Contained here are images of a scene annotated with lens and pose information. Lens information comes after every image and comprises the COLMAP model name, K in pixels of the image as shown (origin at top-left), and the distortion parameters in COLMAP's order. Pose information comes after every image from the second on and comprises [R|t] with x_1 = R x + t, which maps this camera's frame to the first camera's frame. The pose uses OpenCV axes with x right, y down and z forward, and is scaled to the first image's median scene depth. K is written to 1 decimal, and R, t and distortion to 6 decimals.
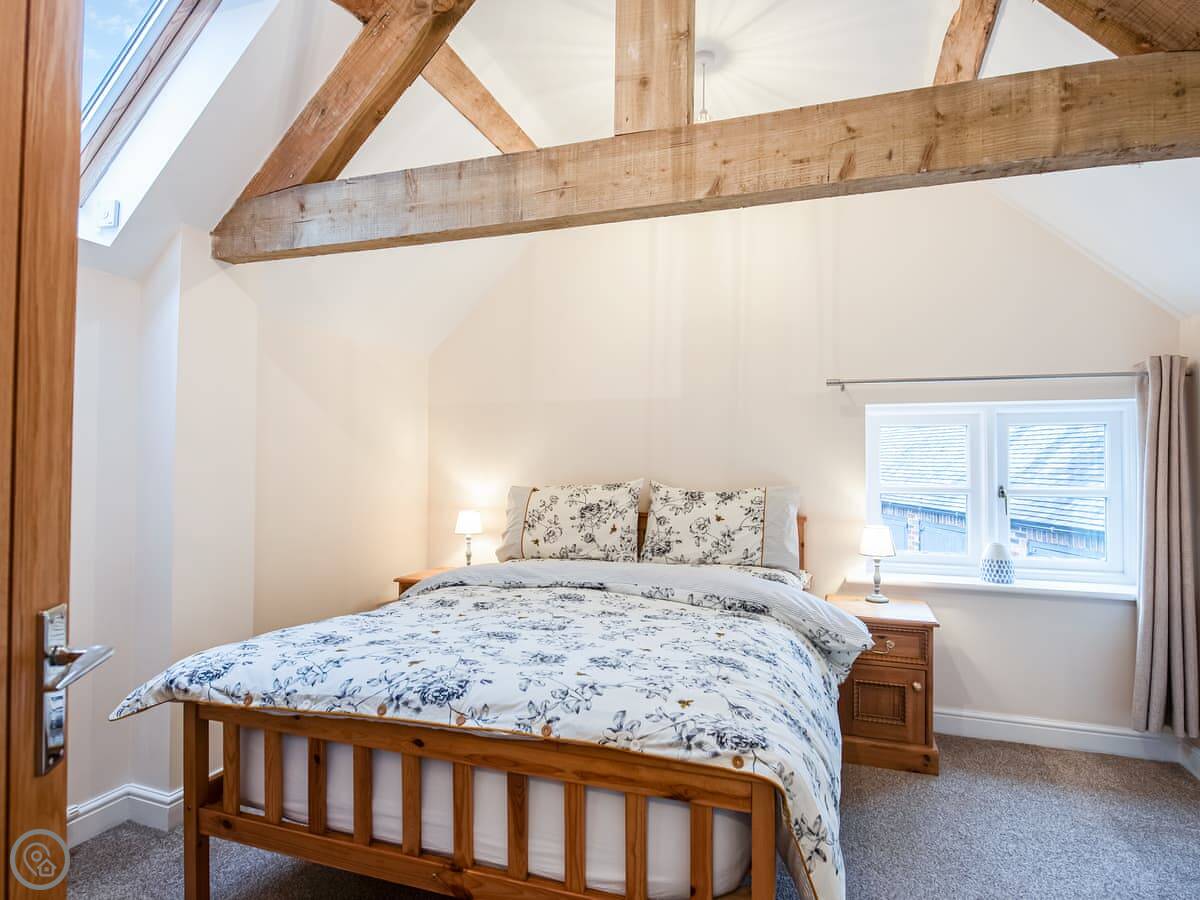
lens RADIAL K [[670.6, 0, 600.0], [0, 670.6, 450.0], [0, 0, 1]] dist [-0.010127, -0.002514]
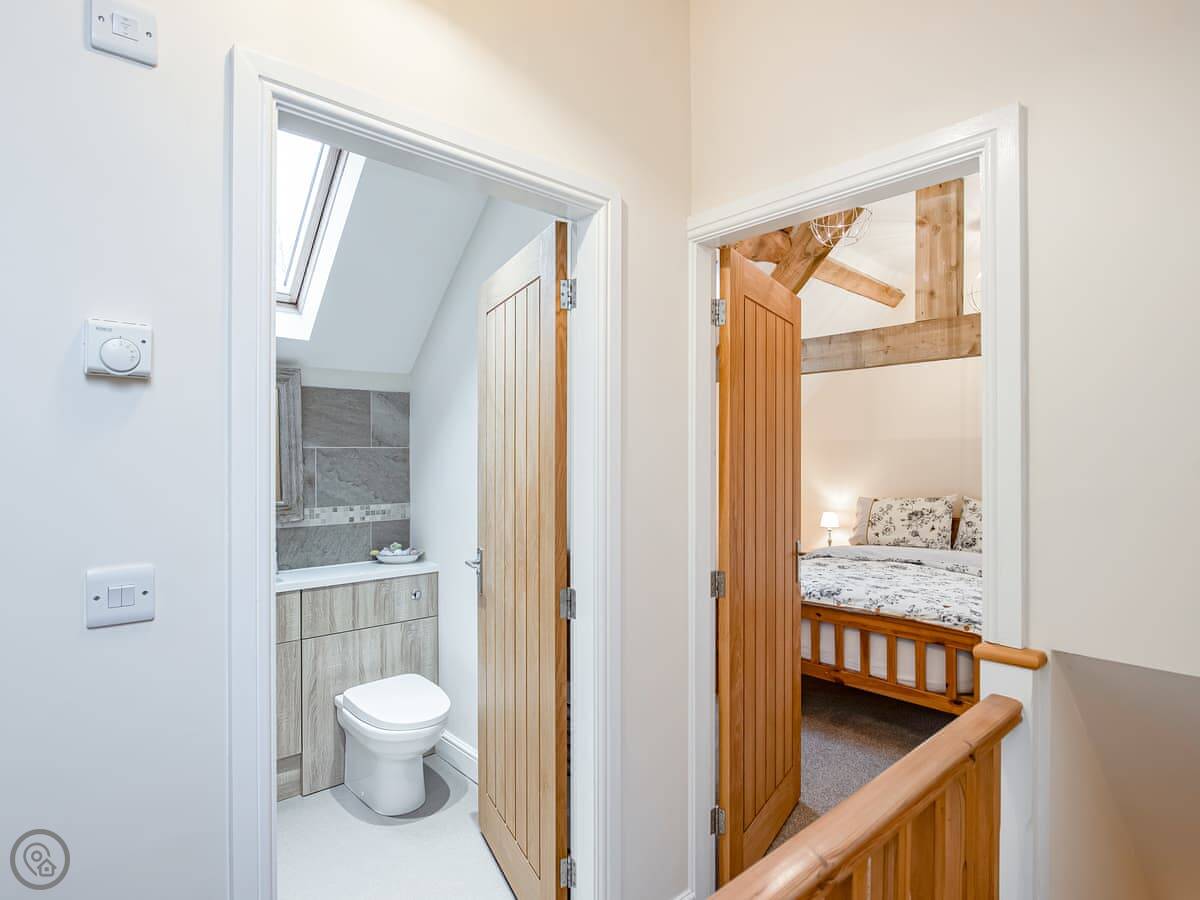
lens RADIAL K [[647.1, 0, 594.6], [0, 647.1, 455.7], [0, 0, 1]] dist [-0.013351, -0.001190]
pose [[0.869423, -0.008436, -0.493996, 0.123791], [0.013900, 0.999876, 0.007388, -0.105052], [0.493873, -0.013290, 0.869433, -1.002204]]
